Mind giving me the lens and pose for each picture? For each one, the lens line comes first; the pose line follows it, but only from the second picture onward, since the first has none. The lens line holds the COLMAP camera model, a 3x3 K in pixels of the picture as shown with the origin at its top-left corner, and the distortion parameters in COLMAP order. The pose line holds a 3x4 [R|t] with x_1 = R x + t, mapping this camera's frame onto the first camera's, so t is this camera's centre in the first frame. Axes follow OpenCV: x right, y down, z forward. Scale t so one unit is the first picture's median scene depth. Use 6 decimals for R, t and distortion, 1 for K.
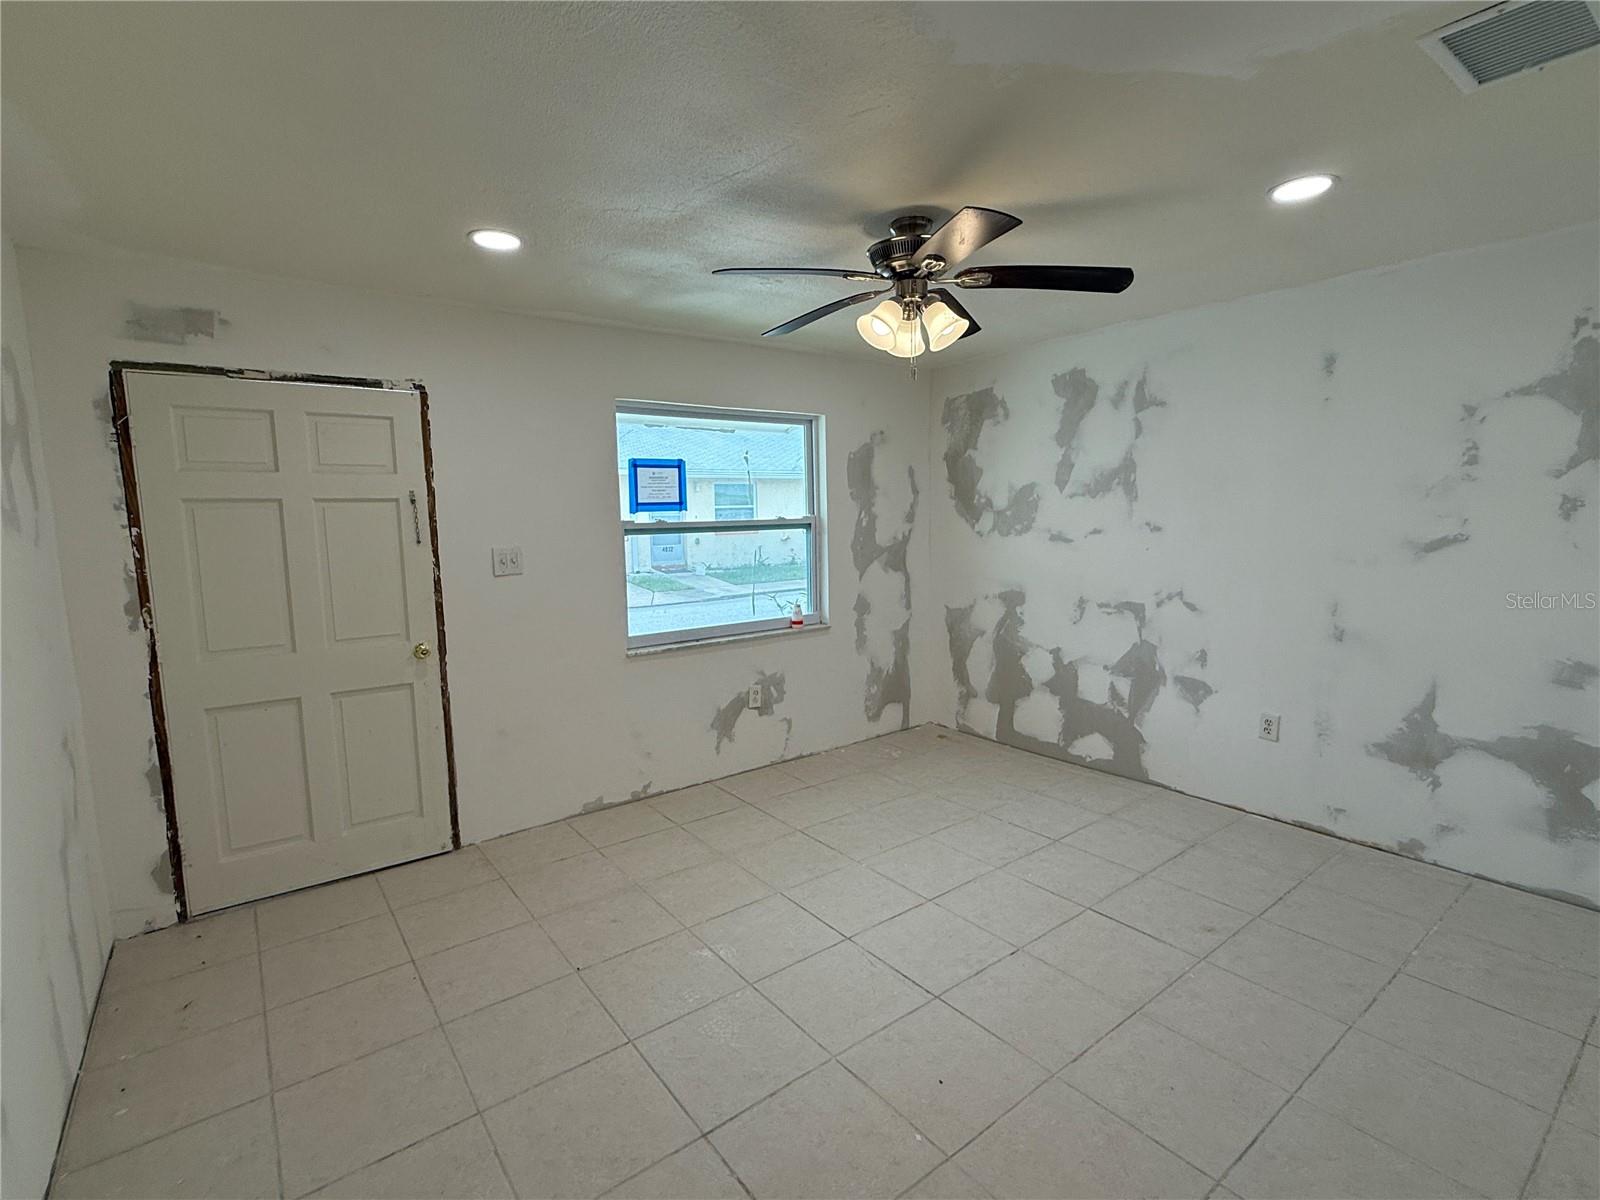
lens RADIAL K [[758.1, 0, 800.0], [0, 758.1, 600.0], [0, 0, 1]] dist [0.001198, 0.000060]
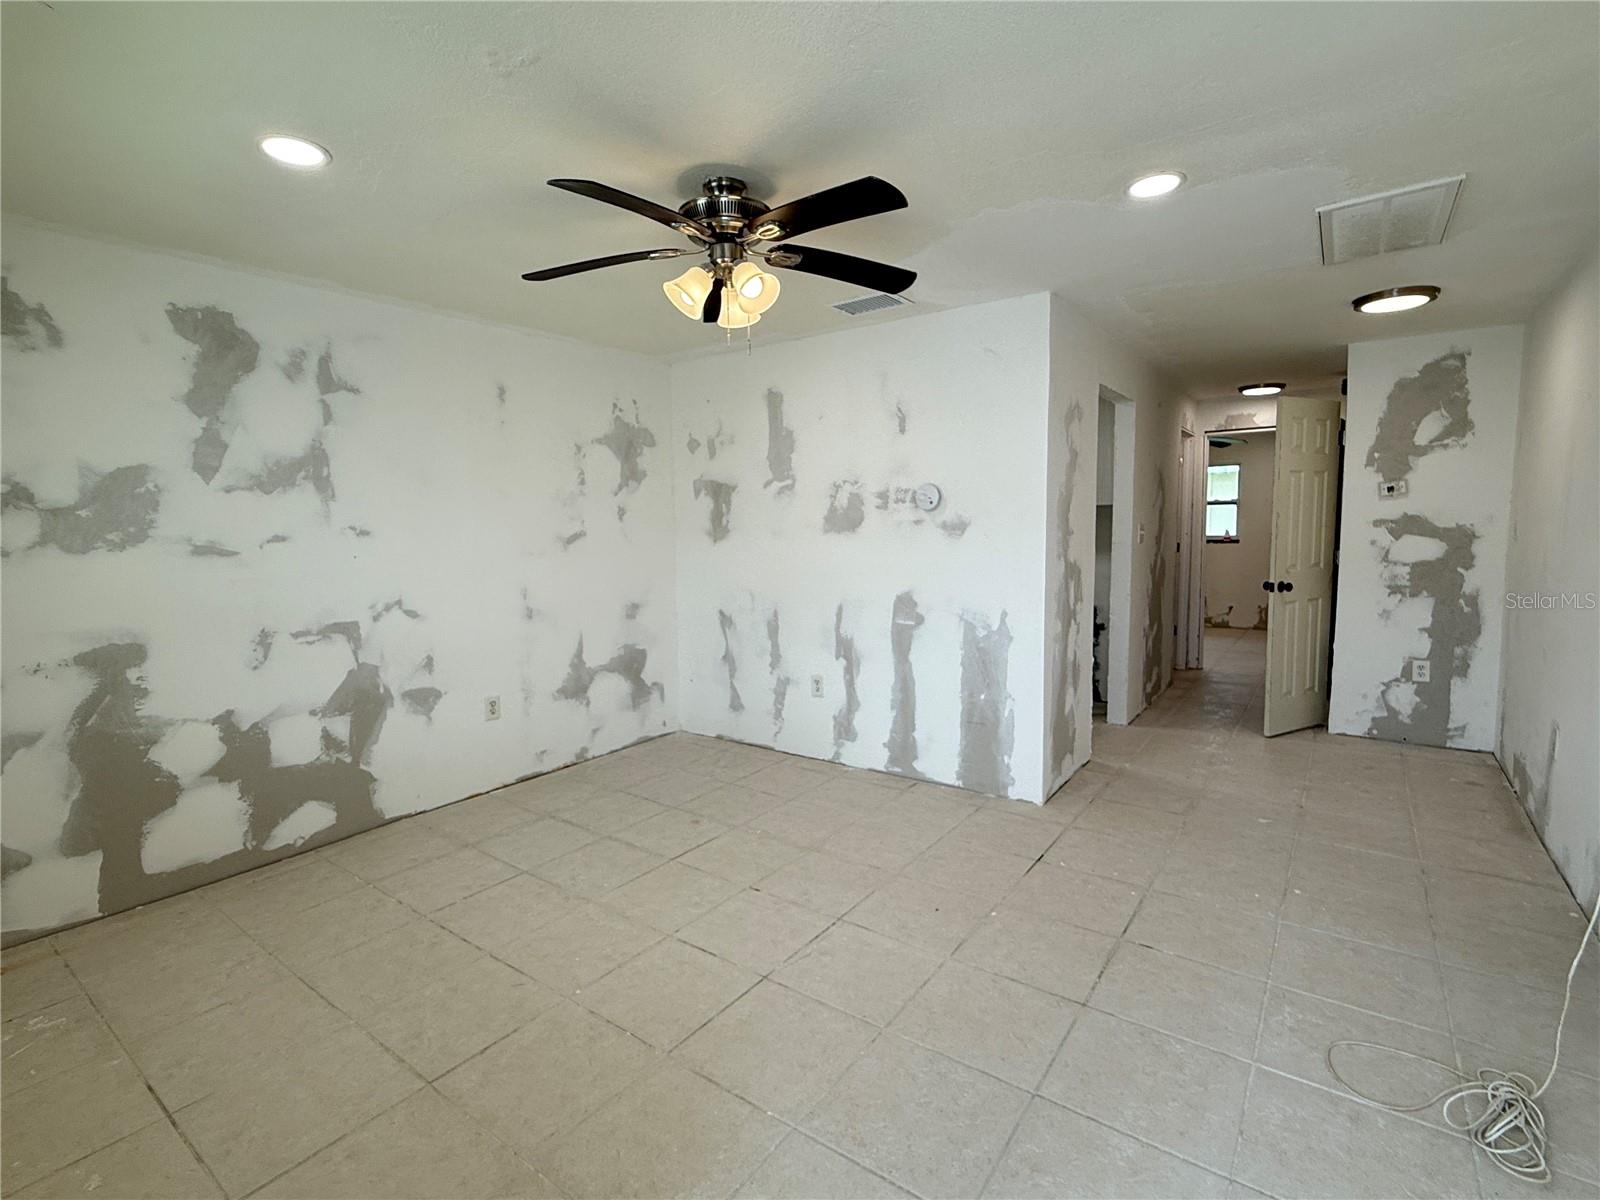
lens RADIAL K [[758.1, 0, 800.0], [0, 758.1, 600.0], [0, 0, 1]] dist [0.001198, 0.000060]
pose [[-0.286335, -0.072291, 0.955399, -0.490236], [0.134706, 0.984208, 0.114843, -0.048363], [-0.948613, 0.161581, -0.272075, 0.737695]]
